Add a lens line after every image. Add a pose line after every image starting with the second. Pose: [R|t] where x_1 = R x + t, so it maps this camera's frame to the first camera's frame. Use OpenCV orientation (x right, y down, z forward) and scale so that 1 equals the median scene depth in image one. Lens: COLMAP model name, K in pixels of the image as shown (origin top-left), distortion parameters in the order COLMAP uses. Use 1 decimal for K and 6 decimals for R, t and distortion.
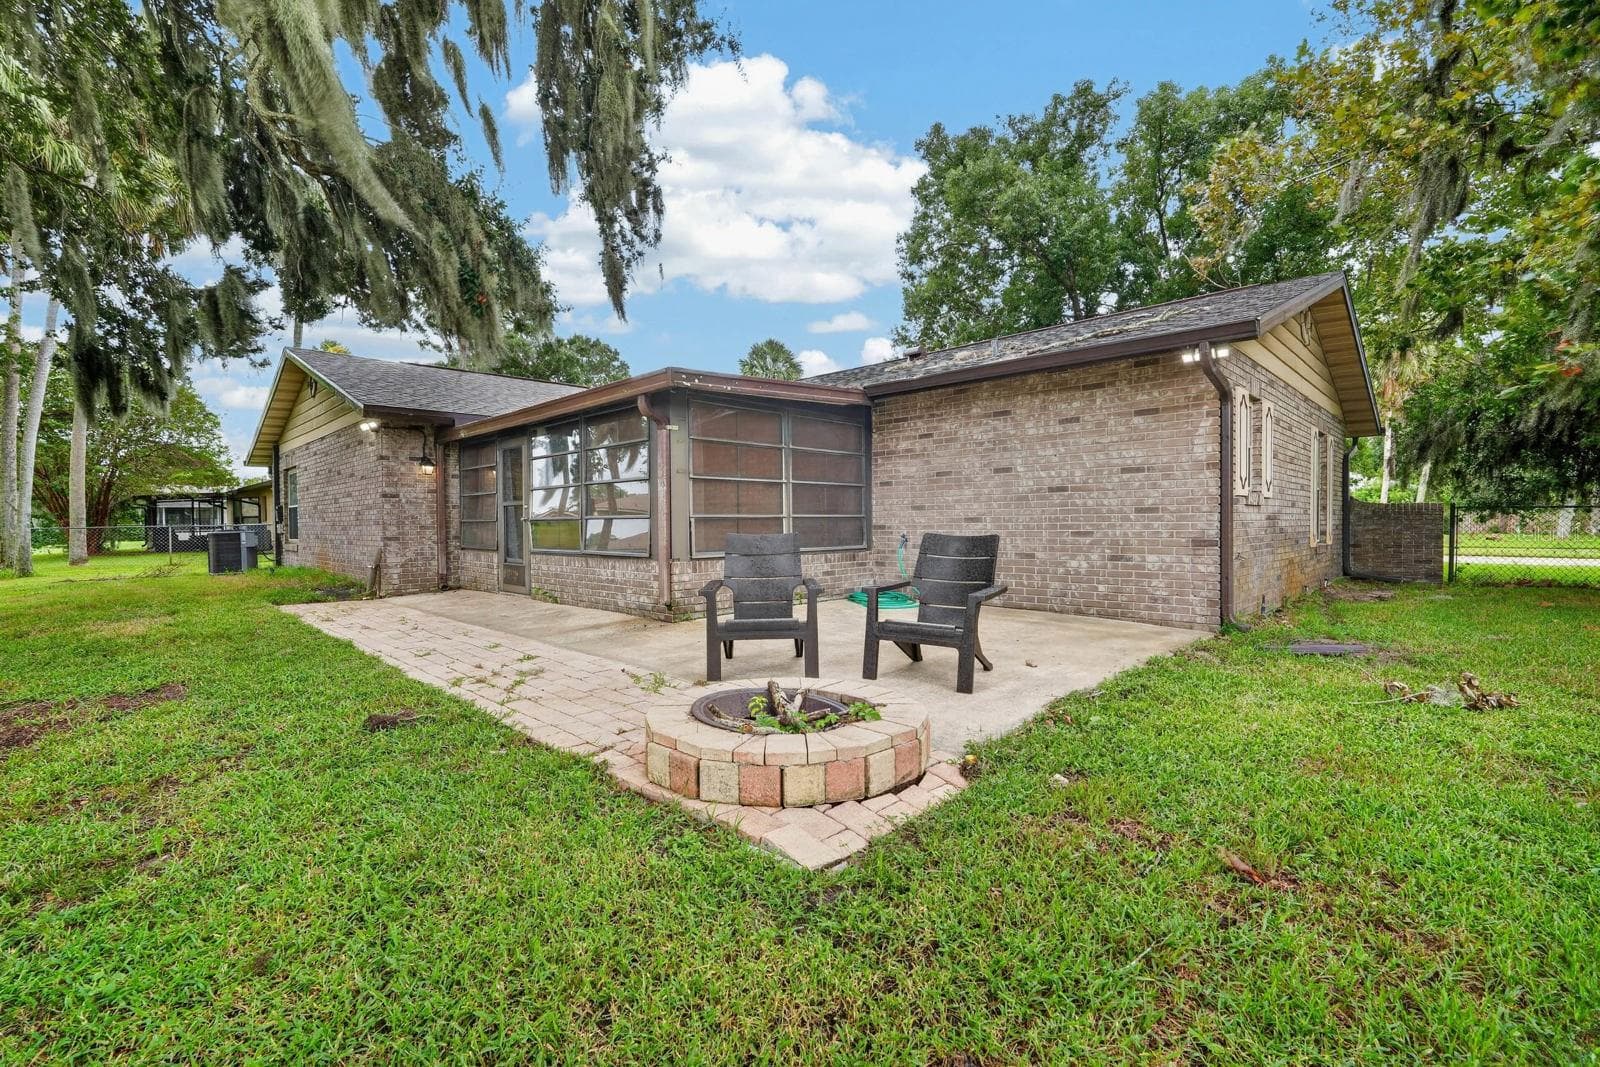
lens RADIAL K [[704.7, 0, 801.0], [0, 704.7, 533.6], [0, 0, 1]] dist [-0.004454, -0.000247]
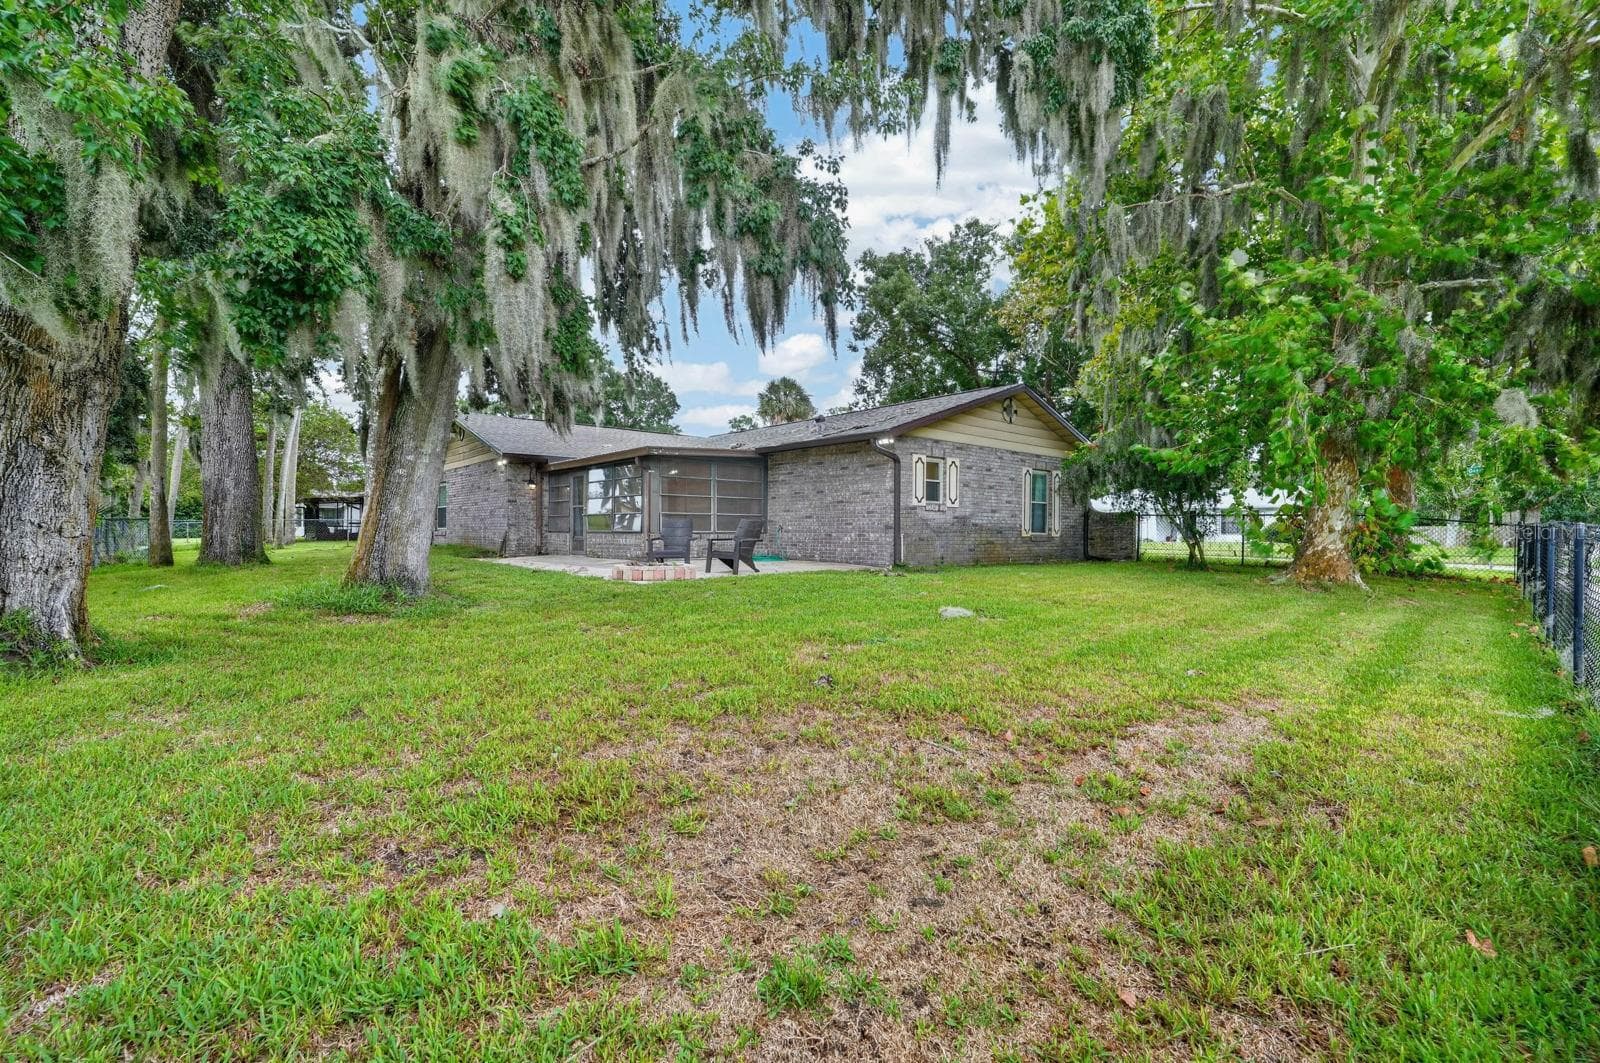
lens RADIAL K [[704.7, 0, 801.0], [0, 704.7, 531.6], [0, 0, 1]] dist [-0.004454, -0.000247]
pose [[0.996621, 0.015342, -0.080697, 0.299602], [-0.016594, 0.999752, -0.014871, 0.038706], [0.080449, 0.016160, 0.996628, -0.734099]]
